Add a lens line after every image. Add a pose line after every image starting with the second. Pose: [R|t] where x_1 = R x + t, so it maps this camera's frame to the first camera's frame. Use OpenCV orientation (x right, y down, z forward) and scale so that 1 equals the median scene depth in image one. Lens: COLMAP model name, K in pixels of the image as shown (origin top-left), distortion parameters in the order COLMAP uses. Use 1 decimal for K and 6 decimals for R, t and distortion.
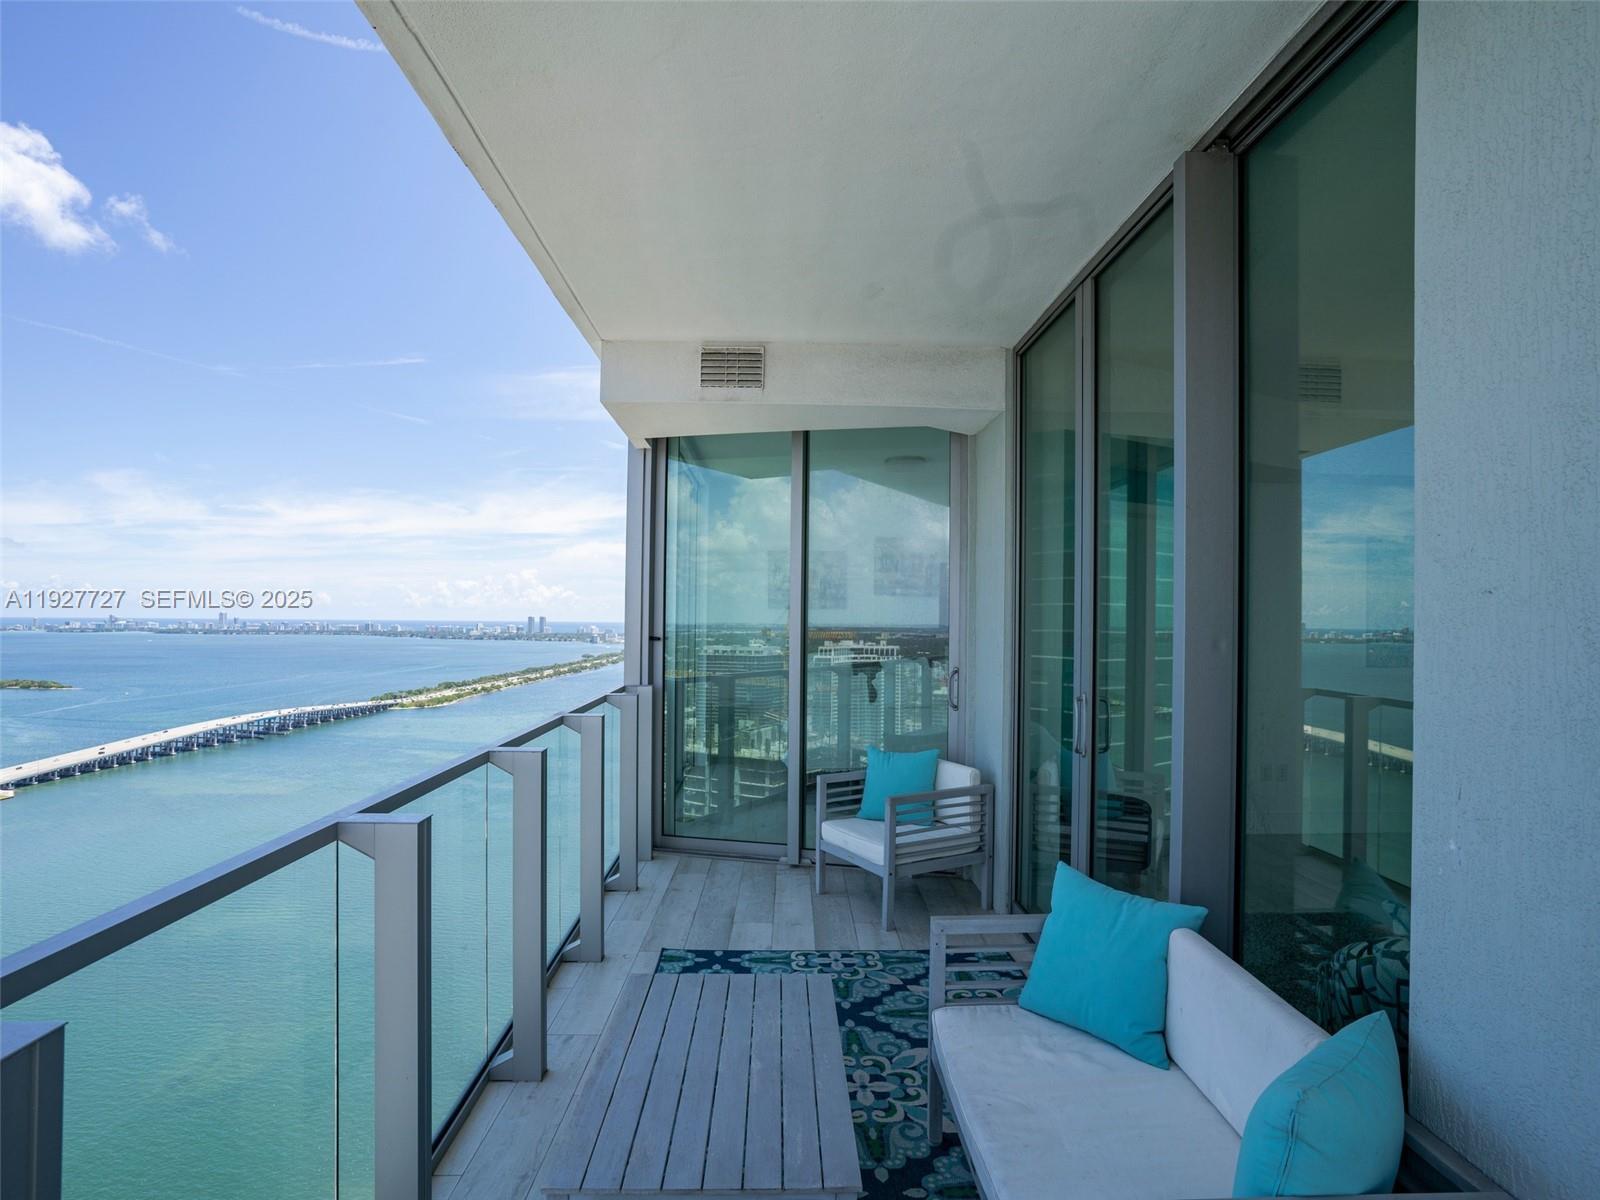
lens RADIAL K [[917.3, 0, 800.0], [0, 917.3, 600.0], [0, 0, 1]] dist [-0.063735, 0.045640]
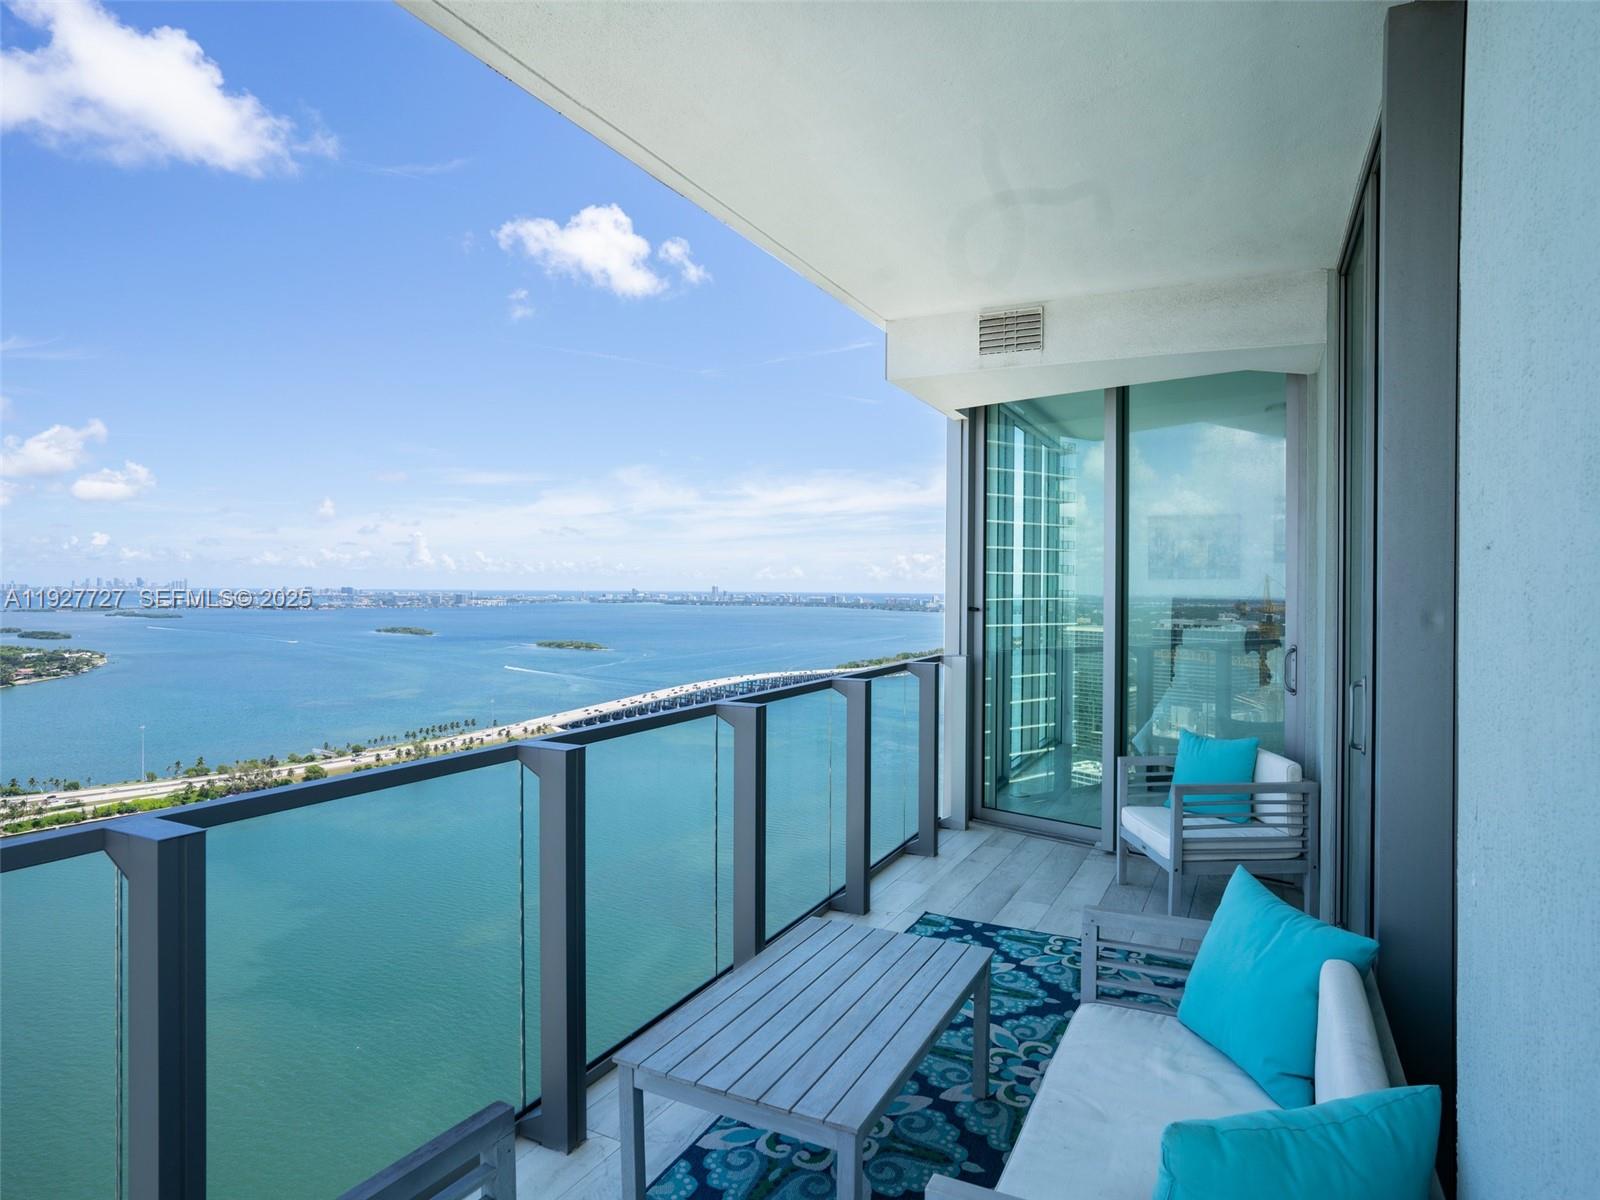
lens RADIAL K [[941.5, 0, 801.9], [0, 941.5, 580.2], [0, 0, 1]] dist [-0.025241, -0.000189]
pose [[0.886829, -0.005825, -0.462061, 0.167201], [0.009862, 0.999931, 0.006323, 0.002195], [0.461992, -0.010164, 0.886826, 0.003818]]
